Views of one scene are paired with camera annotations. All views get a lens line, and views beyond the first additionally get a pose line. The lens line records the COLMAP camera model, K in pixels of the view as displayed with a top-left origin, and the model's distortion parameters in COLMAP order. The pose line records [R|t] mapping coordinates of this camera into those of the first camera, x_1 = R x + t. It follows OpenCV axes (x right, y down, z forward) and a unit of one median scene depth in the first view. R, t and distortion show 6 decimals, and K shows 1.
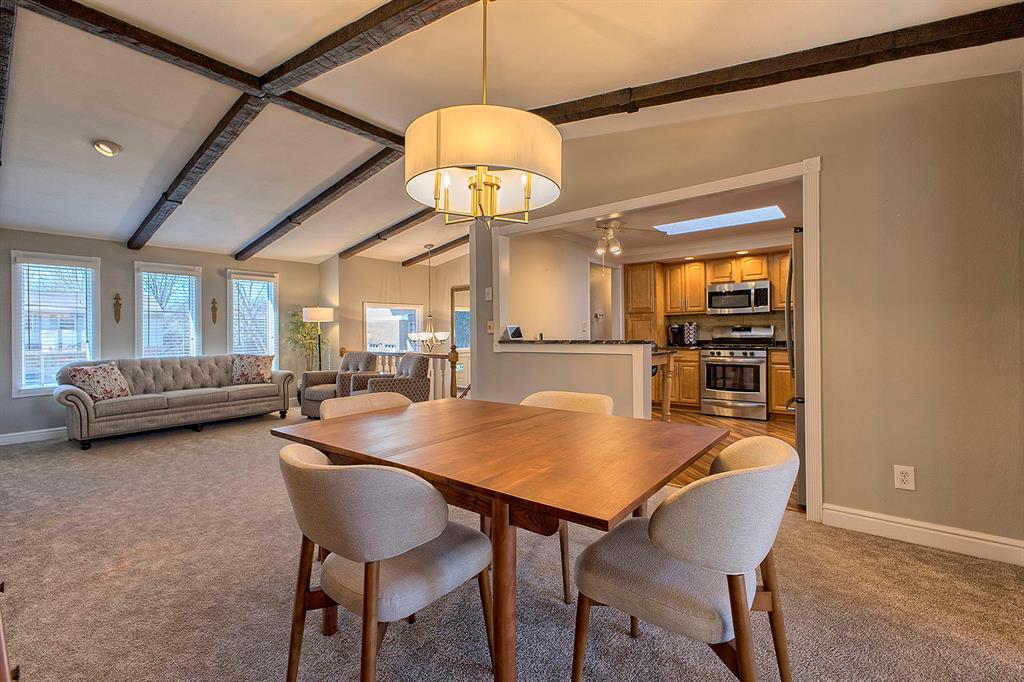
lens RADIAL K [[440.8, 0, 512.0], [0, 440.8, 341.0], [0, 0, 1]] dist [0.000524, 0.000012]
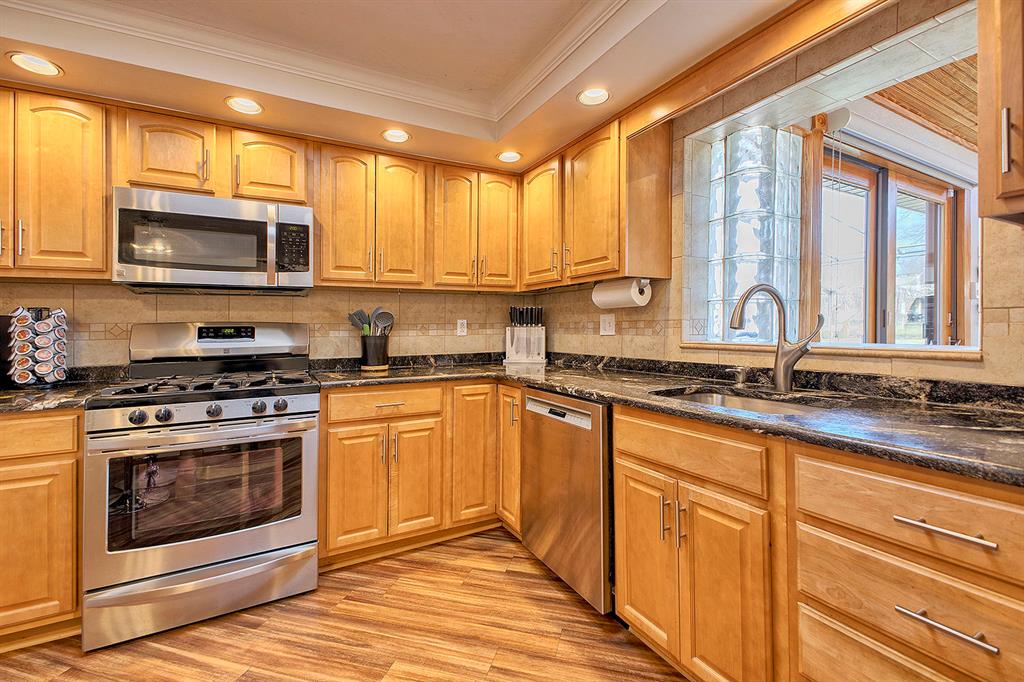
lens RADIAL K [[433.3, 0, 508.5], [0, 433.3, 322.7], [0, 0, 1]] dist [-0.001423, -0.000353]
pose [[0.379175, 0.024030, 0.925013, 0.283015], [0.021978, 0.999147, -0.034964, -0.017652], [-0.925064, 0.033587, 0.378323, 0.663836]]
